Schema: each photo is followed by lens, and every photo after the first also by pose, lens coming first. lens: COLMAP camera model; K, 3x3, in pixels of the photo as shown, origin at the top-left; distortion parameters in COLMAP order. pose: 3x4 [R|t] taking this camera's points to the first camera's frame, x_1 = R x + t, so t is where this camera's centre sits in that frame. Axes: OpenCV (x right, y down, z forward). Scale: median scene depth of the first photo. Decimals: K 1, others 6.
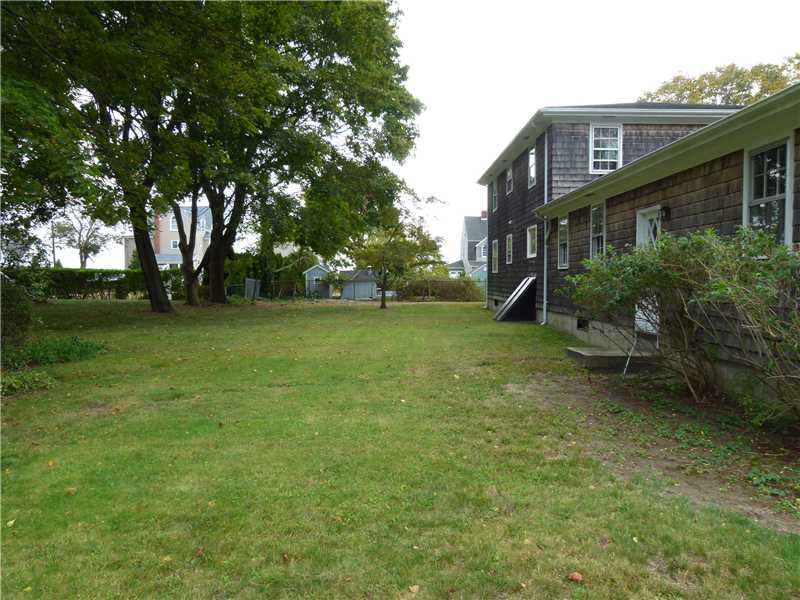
lens RADIAL K [[597.3, 0, 399.3], [0, 597.3, 300.3], [0, 0, 1]] dist [-0.038012, 0.026135]
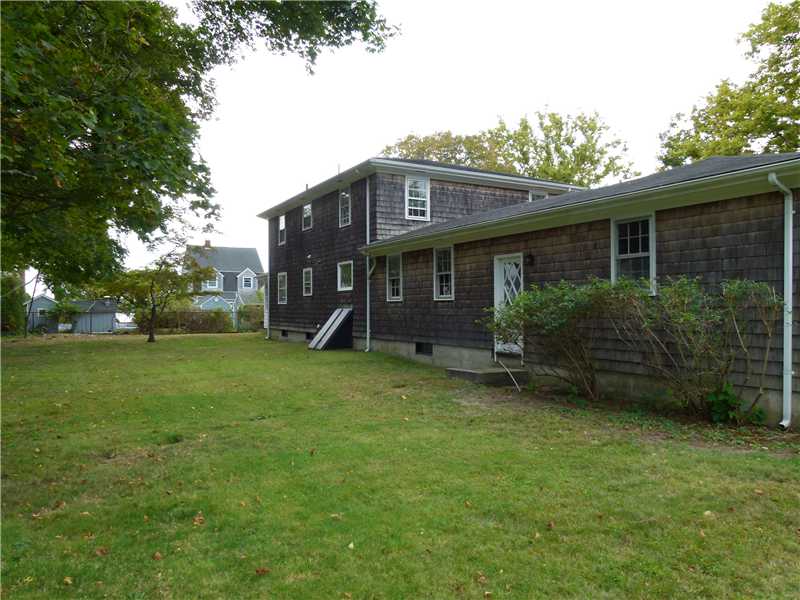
lens RADIAL K [[597.3, 0, 395.5], [0, 597.3, 303.3], [0, 0, 1]] dist [-0.038012, 0.026135]
pose [[0.875867, 0.001781, 0.482550, -0.256257], [0.020340, 0.998968, -0.040605, -0.002505], [-0.482124, 0.045379, 0.874927, 0.003256]]
